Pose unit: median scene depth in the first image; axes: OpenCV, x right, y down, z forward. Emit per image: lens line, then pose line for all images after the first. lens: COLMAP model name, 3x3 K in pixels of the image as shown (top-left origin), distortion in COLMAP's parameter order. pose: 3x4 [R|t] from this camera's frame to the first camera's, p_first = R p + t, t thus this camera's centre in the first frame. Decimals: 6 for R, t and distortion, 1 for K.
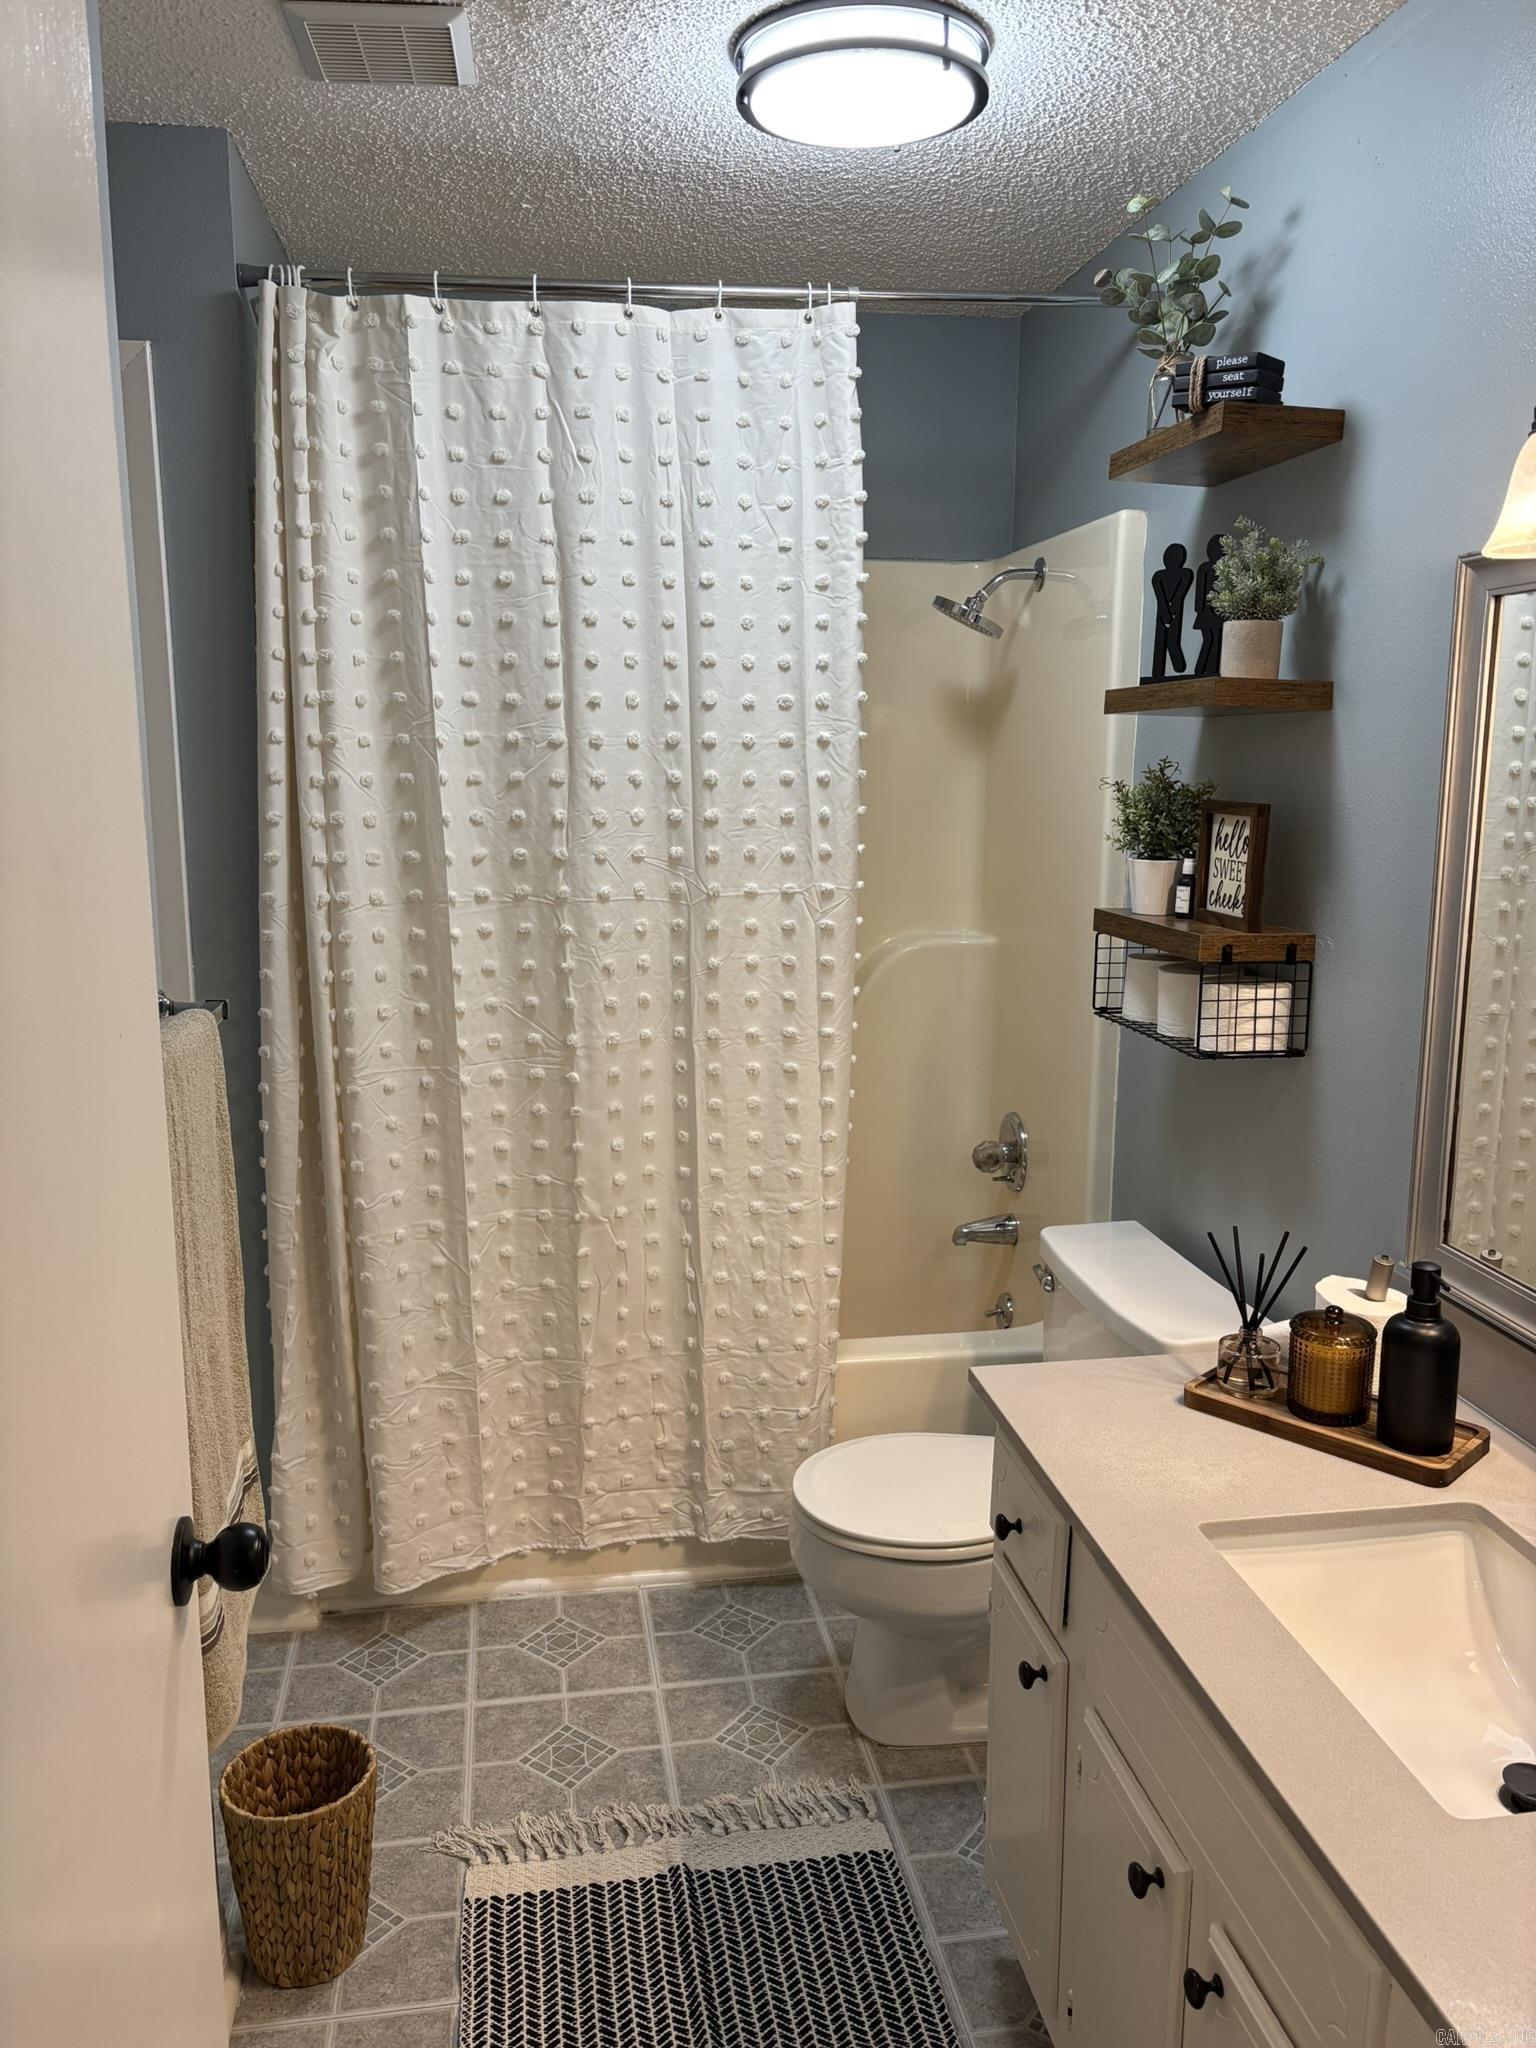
lens RADIAL K [[1538.4, 0, 768.0], [0, 1538.4, 1024.0], [0, 0, 1]] dist [0.116793, -0.174106]
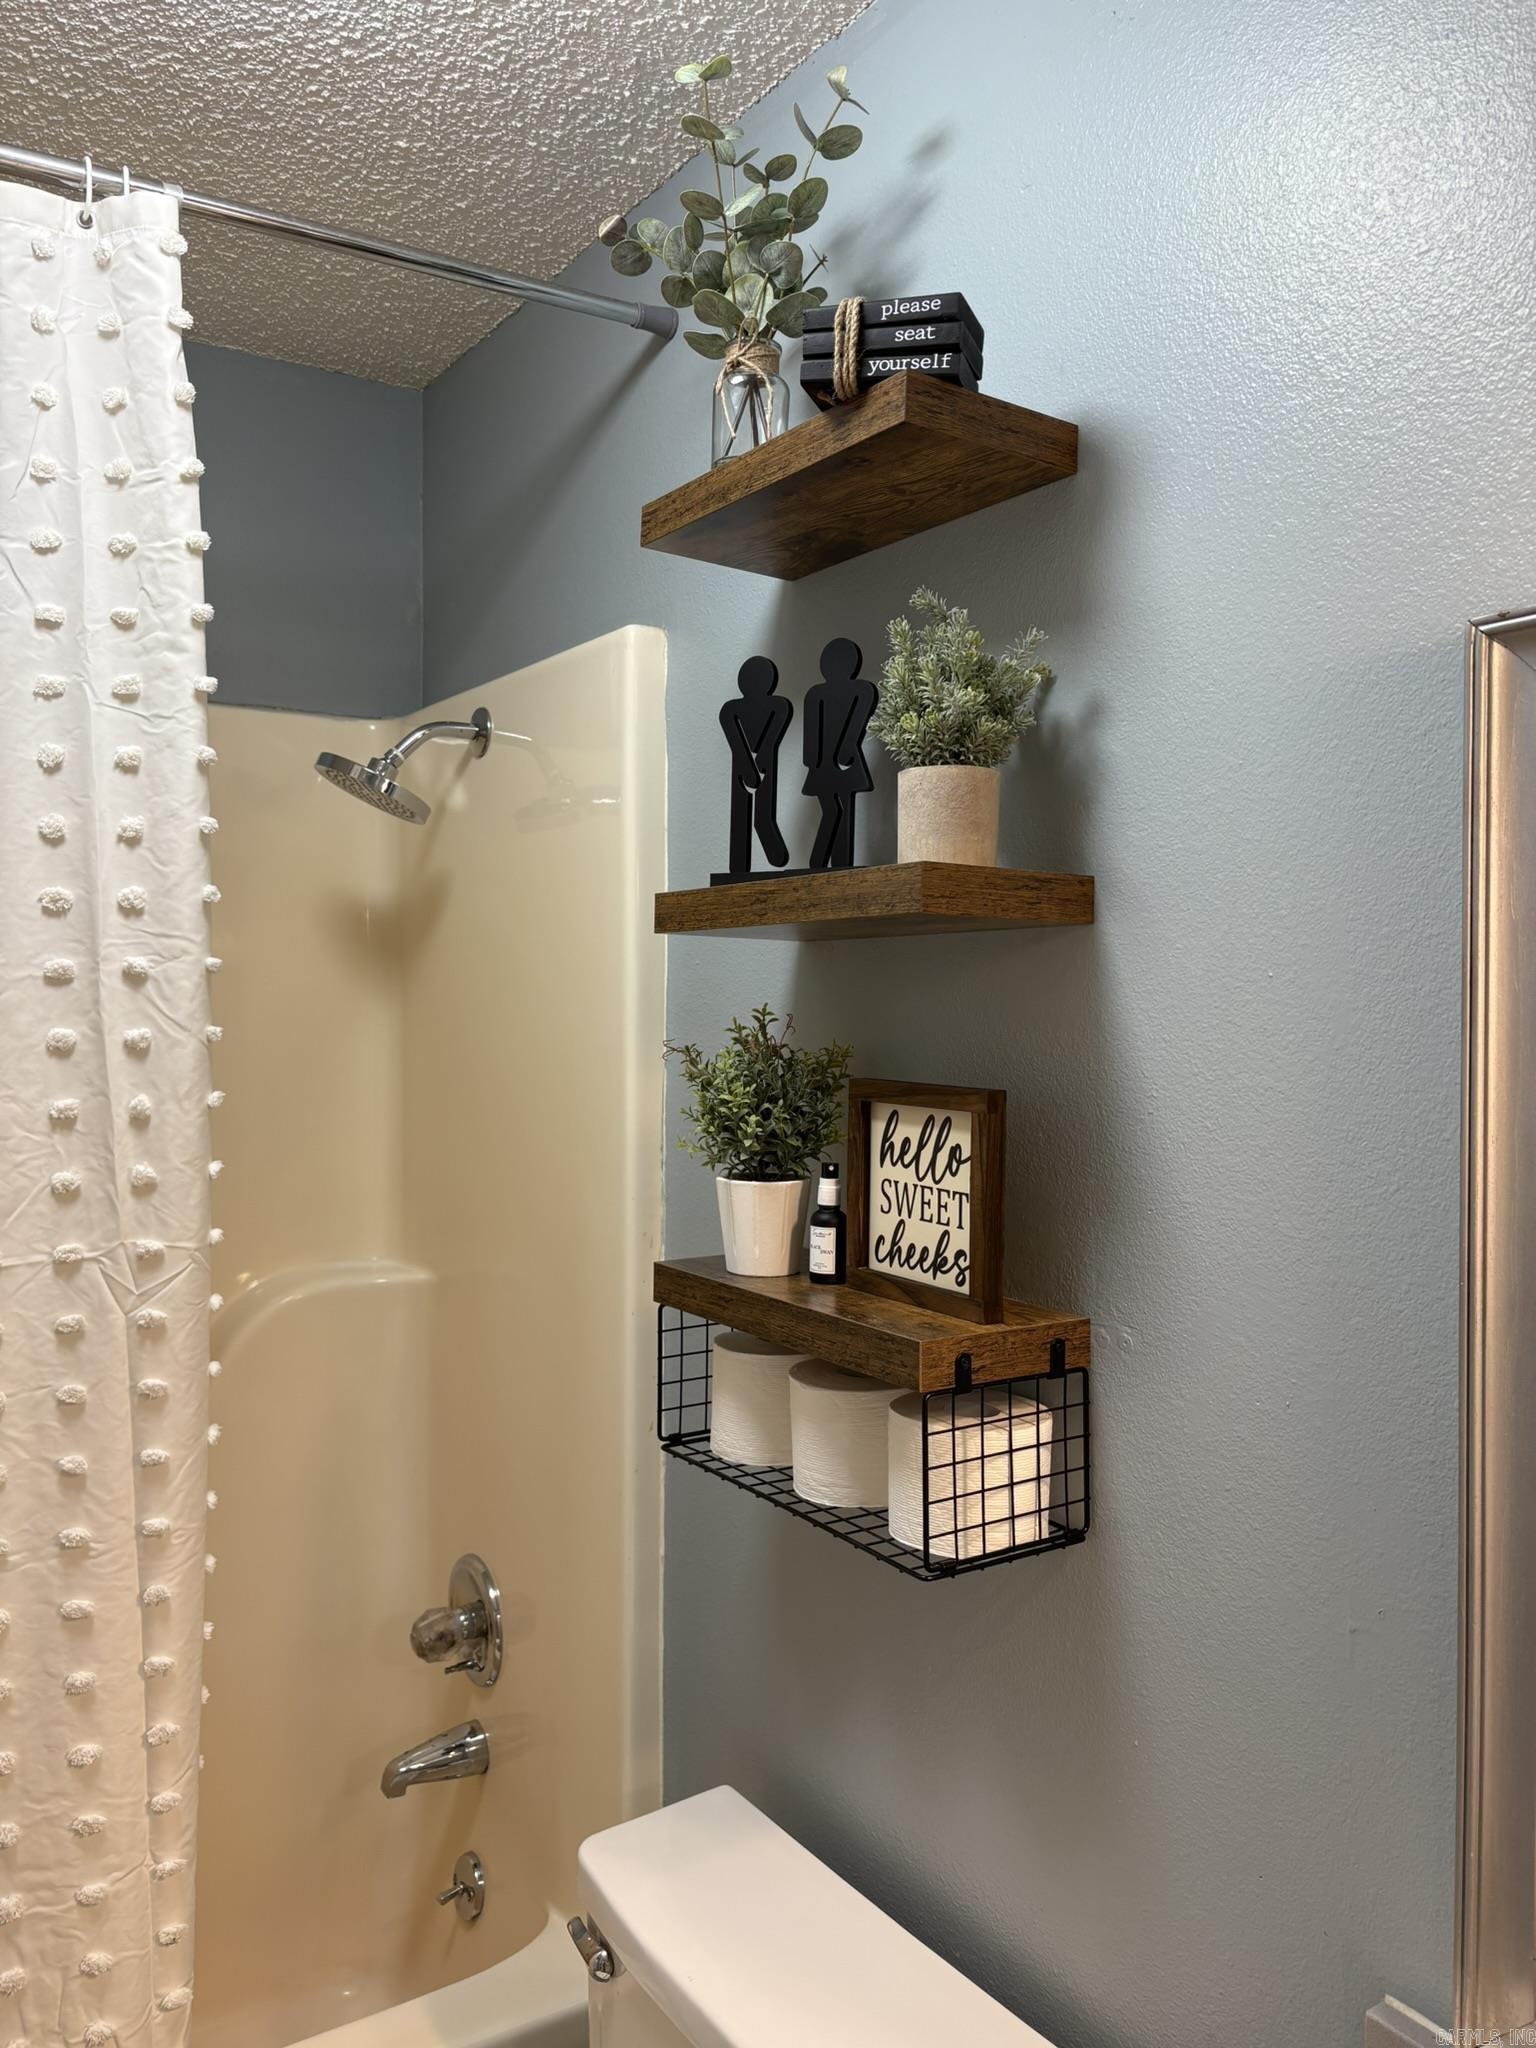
lens RADIAL K [[1543.5, 0, 760.4], [0, 1543.5, 1034.8], [0, 0, 1]] dist [0.040625, -0.043409]
pose [[0.914705, -0.014763, 0.403852, 0.016973], [0.072292, 0.989190, -0.127579, -0.080448], [-0.397603, 0.145892, 0.905885, 0.442867]]
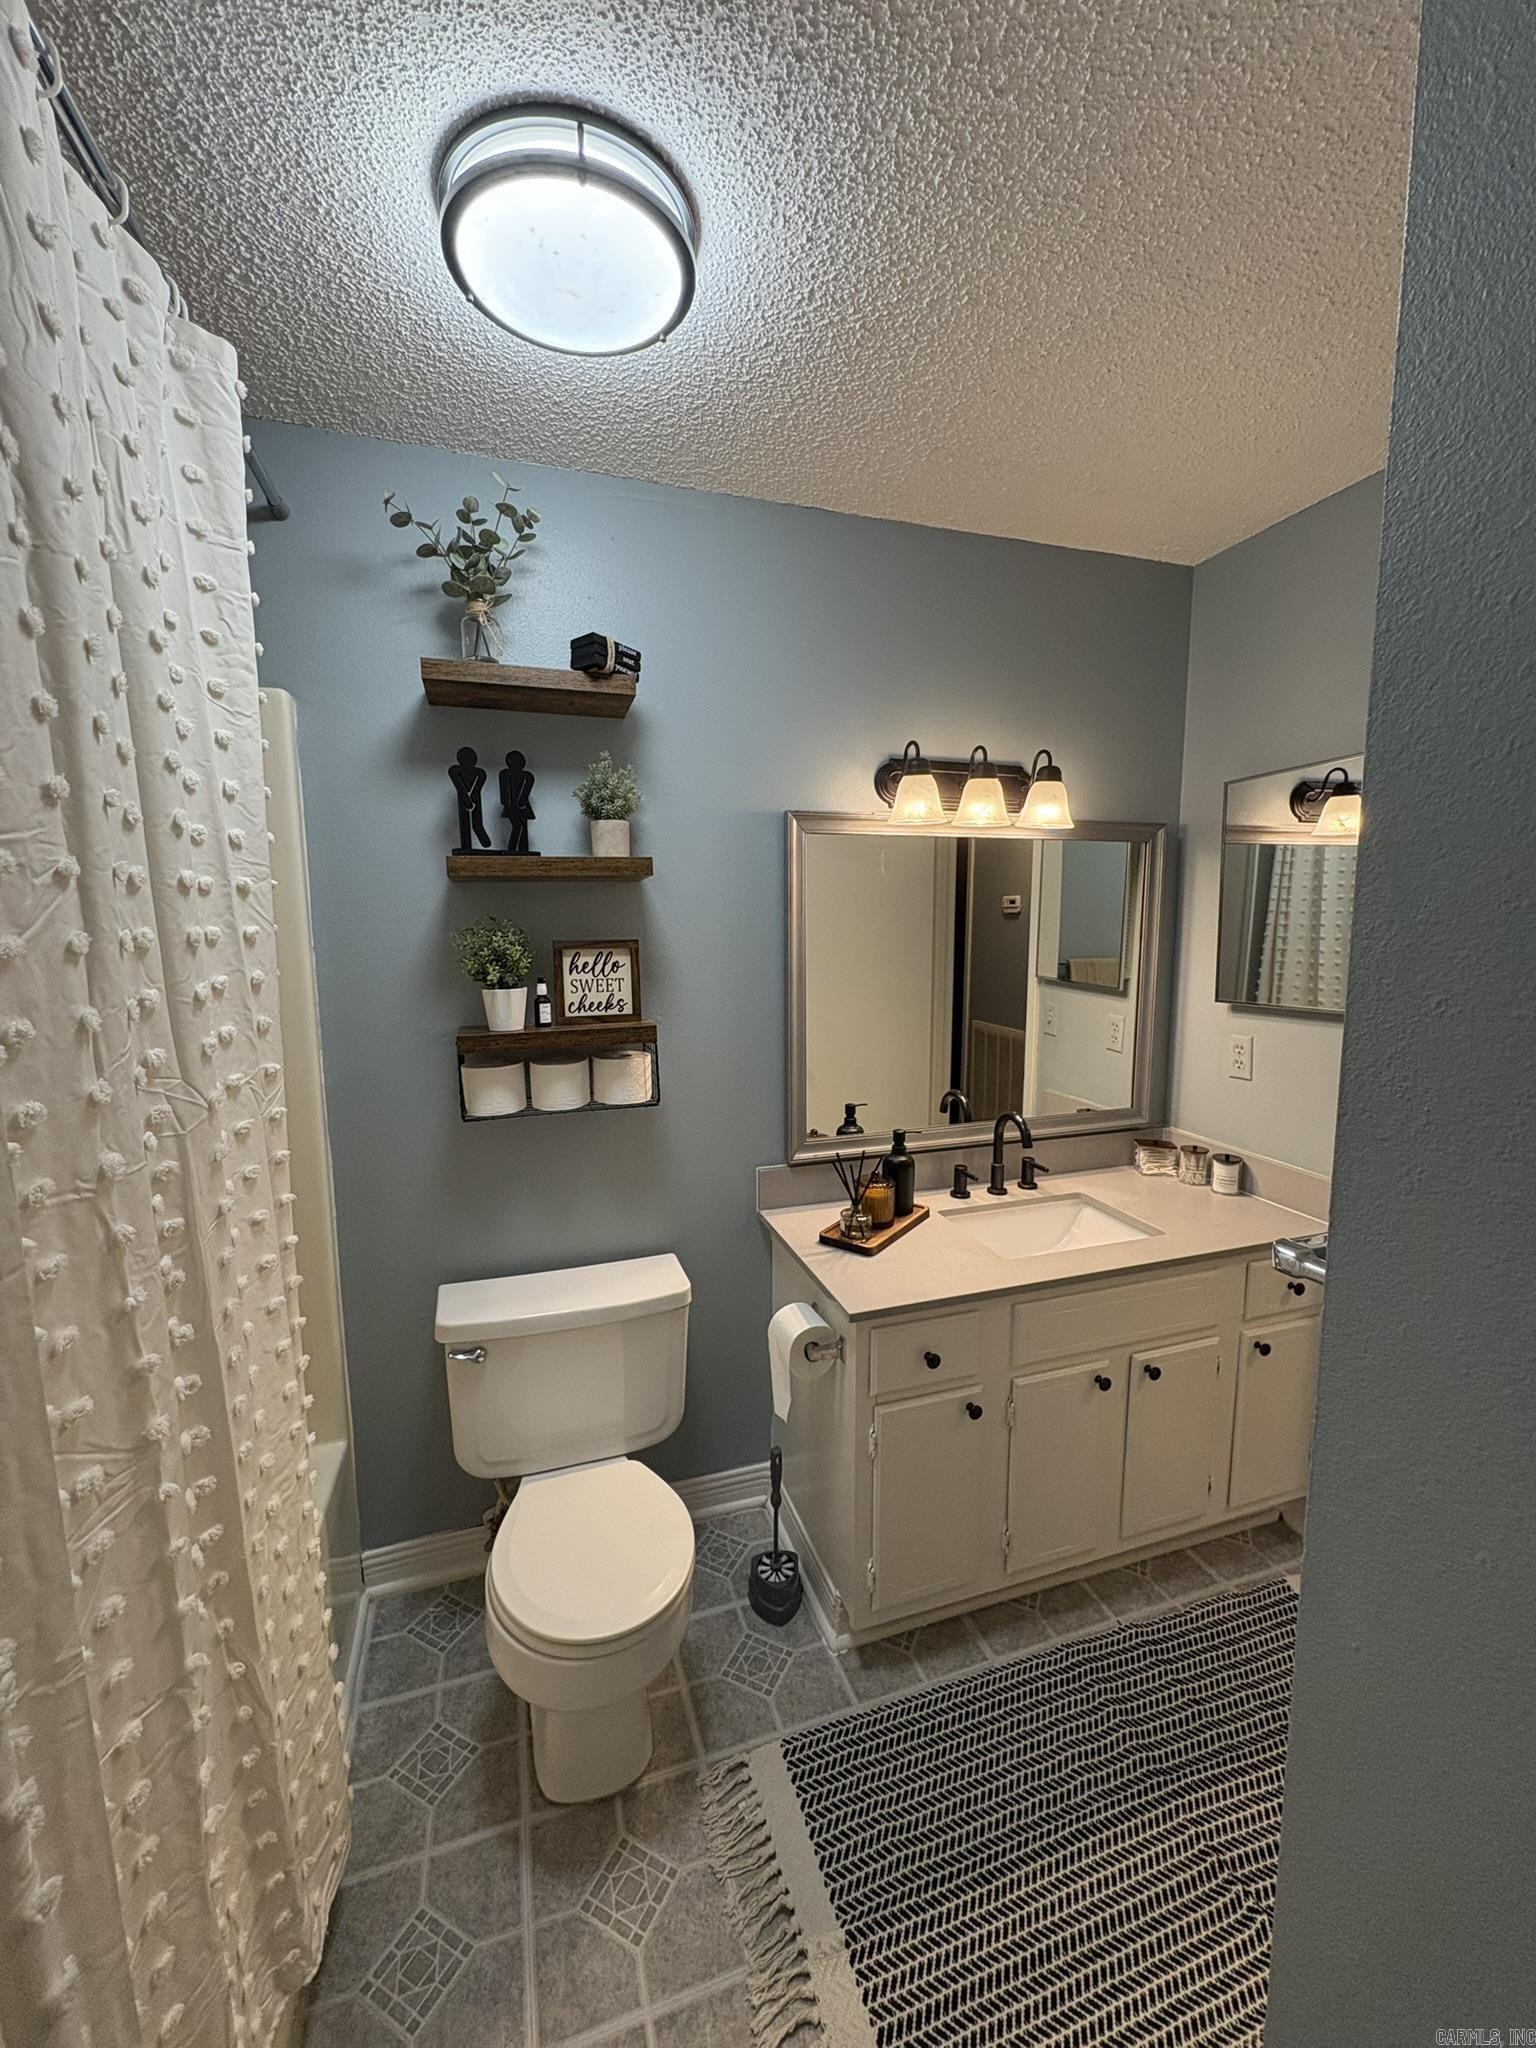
lens RADIAL K [[801.5, 0, 767.3], [0, 801.5, 1021.8], [0, 0, 1]] dist [-0.001311, 0.000233]
pose [[-0.144218, -0.128349, 0.981187, -0.422008], [0.182636, 0.971066, 0.153870, -0.134155], [-0.972546, 0.201390, -0.116604, 0.817931]]
